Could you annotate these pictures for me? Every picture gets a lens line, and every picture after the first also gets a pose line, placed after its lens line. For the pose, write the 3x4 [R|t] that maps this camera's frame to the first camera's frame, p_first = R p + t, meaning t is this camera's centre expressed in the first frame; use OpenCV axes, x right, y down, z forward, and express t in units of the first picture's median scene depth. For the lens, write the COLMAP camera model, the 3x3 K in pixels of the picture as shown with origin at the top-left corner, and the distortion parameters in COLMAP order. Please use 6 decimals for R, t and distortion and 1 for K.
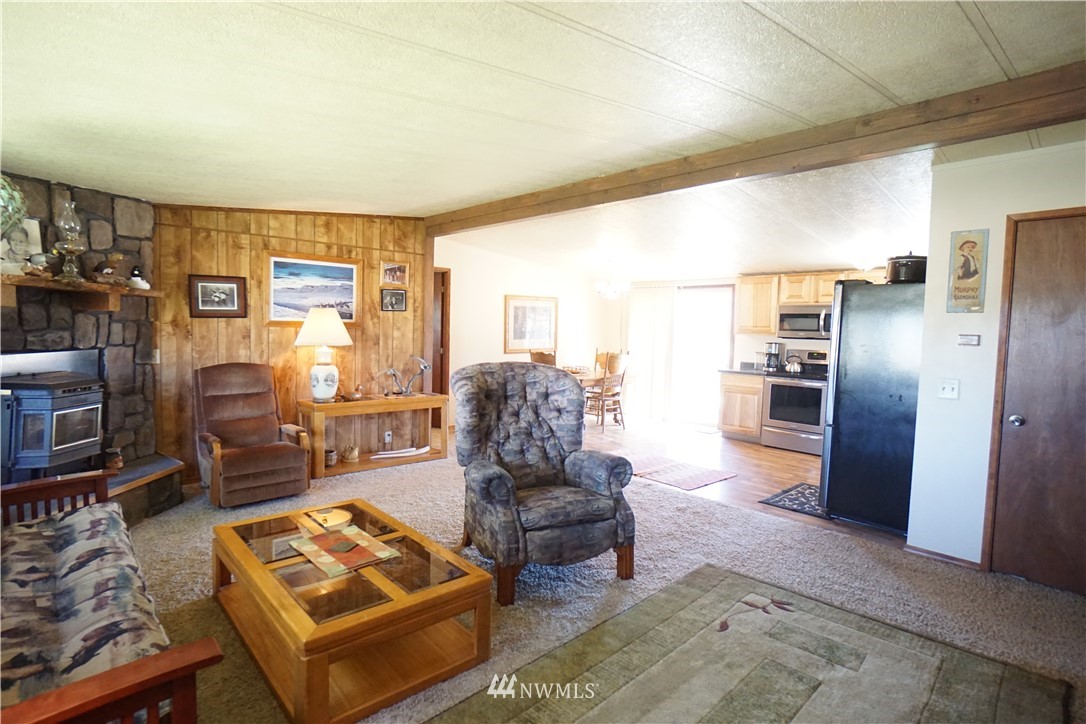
lens RADIAL K [[554.5, 0, 537.3], [0, 554.5, 344.5], [0, 0, 1]] dist [-0.000693, 0.000106]
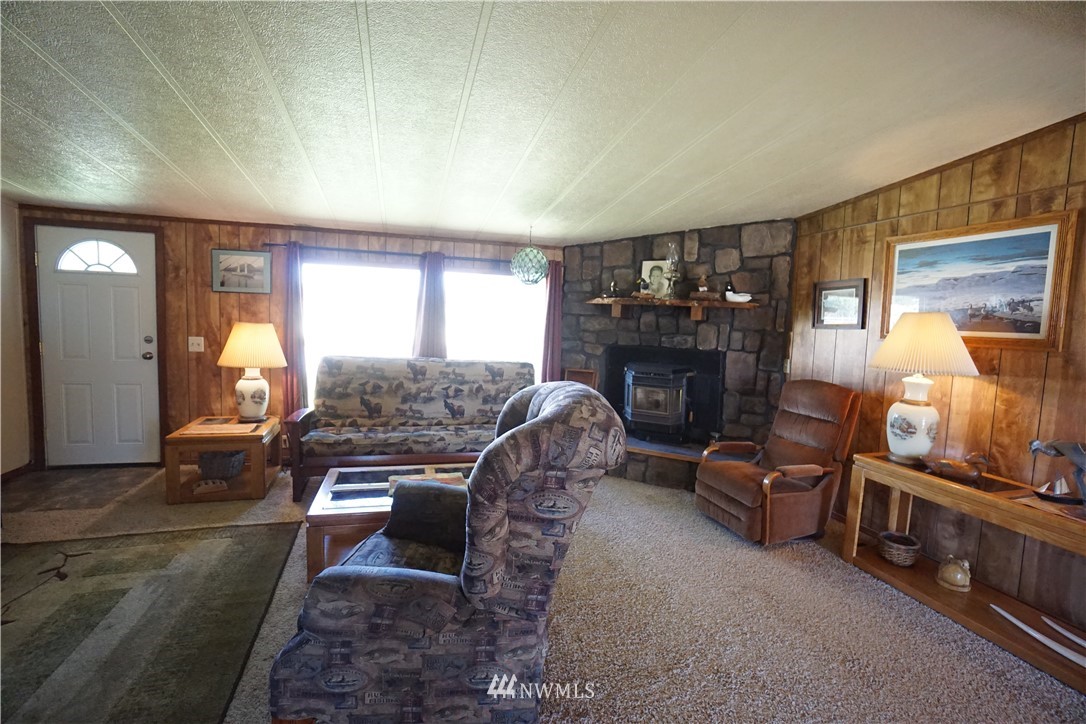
lens RADIAL K [[474.8, 0, 538.4], [0, 474.8, 356.0], [0, 0, 1]] dist [-0.064135, 0.022533]
pose [[-0.446576, 0.031223, -0.894201, 0.277685], [-0.077075, 0.994334, 0.073211, -0.023076], [0.891420, 0.101615, -0.441639, 0.886737]]
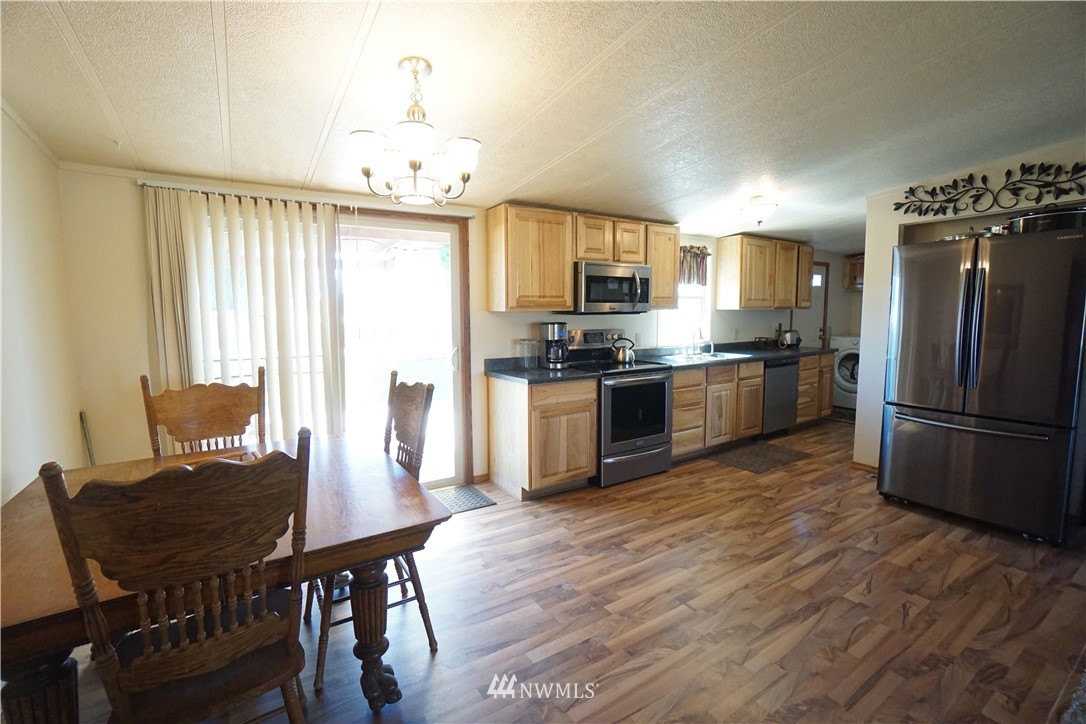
lens RADIAL K [[474.8, 0, 538.4], [0, 474.8, 356.0], [0, 0, 1]] dist [-0.064135, 0.022533]
pose [[0.174641, -0.122444, 0.976989, -0.149999], [0.043419, 0.992230, 0.116592, -0.042494], [-0.983674, 0.022058, 0.178601, 1.356067]]
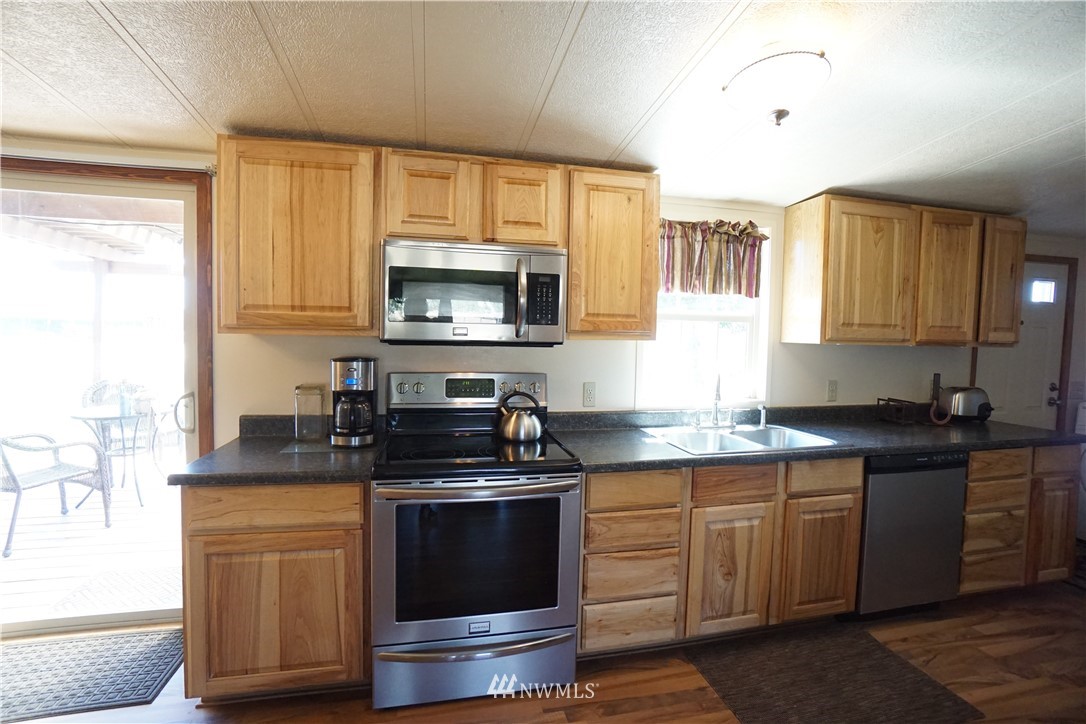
lens RADIAL K [[474.8, 0, 538.4], [0, 474.8, 356.0], [0, 0, 1]] dist [-0.064135, 0.022533]
pose [[0.498022, -0.056714, 0.865308, 0.346995], [0.020668, 0.998352, 0.053539, -0.024986], [-0.866918, -0.008779, 0.498373, 1.122013]]
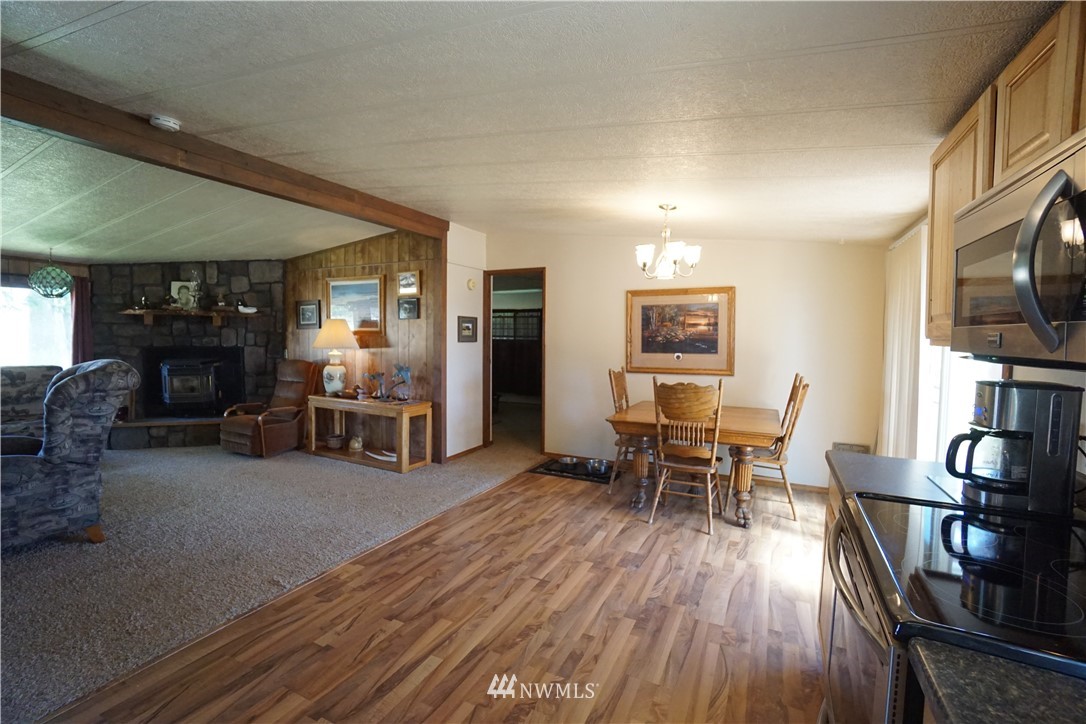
lens RADIAL K [[474.8, 0, 538.4], [0, 474.8, 356.0], [0, 0, 1]] dist [-0.064135, 0.022533]
pose [[0.358444, 0.023100, -0.933265, 0.782238], [-0.036016, 0.999292, 0.010901, -0.012079], [0.932856, 0.029705, 0.359022, 1.097823]]
